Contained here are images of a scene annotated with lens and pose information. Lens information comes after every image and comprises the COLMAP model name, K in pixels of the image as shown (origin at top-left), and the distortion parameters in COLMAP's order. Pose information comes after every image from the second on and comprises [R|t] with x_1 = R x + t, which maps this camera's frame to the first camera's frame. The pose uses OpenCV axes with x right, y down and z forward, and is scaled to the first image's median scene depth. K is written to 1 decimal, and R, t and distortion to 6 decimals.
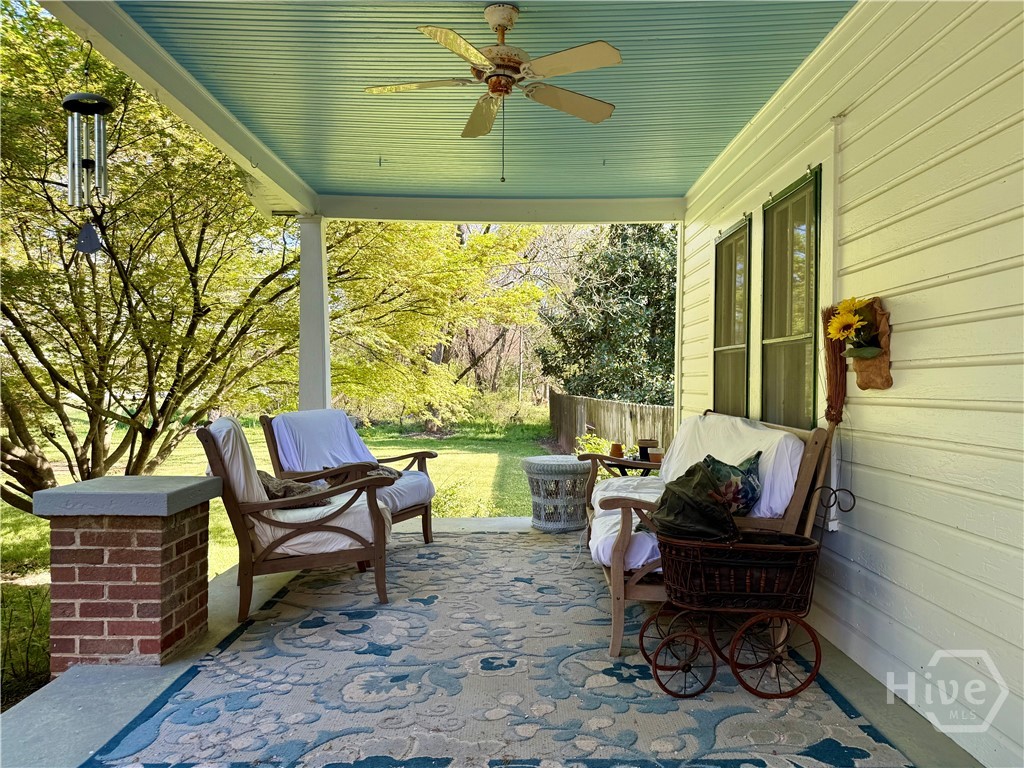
lens RADIAL K [[720.9, 0, 511.8], [0, 720.9, 384.2], [0, 0, 1]] dist [0.089288, -0.102291]
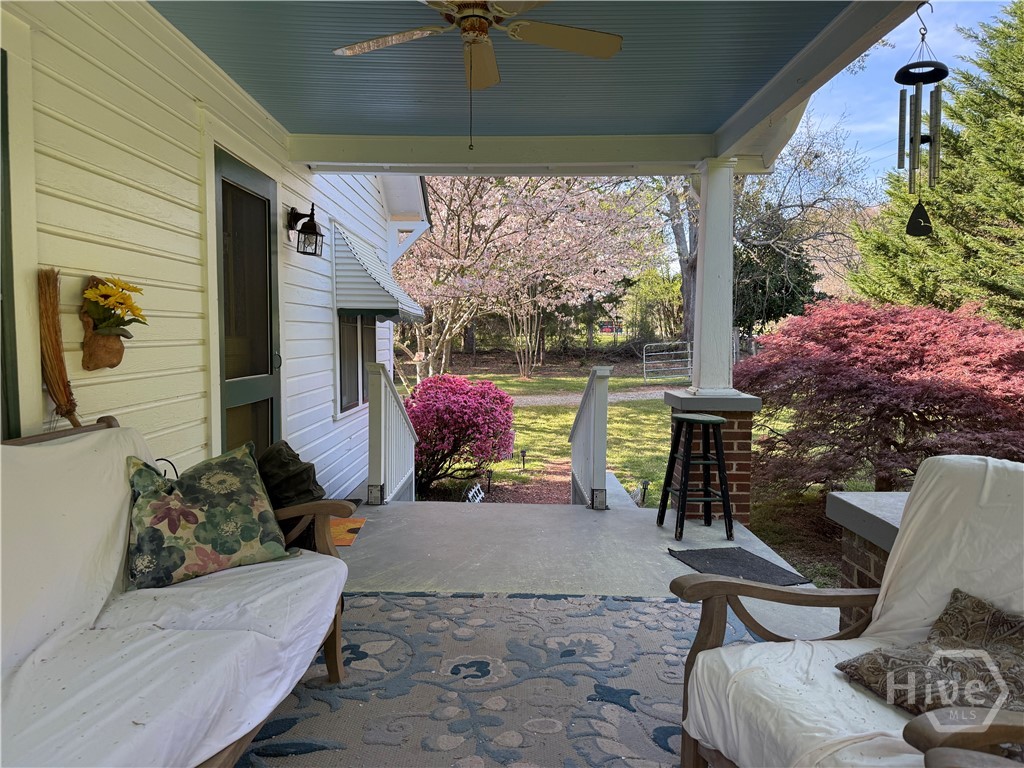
lens RADIAL K [[720.9, 0, 511.9], [0, 720.9, 380.4], [0, 0, 1]] dist [0.089288, -0.102291]
pose [[-0.999918, -0.010895, 0.006669, -0.075901], [-0.010509, 0.998414, 0.055314, -0.039338], [-0.007261, 0.055239, -0.998447, 1.979912]]
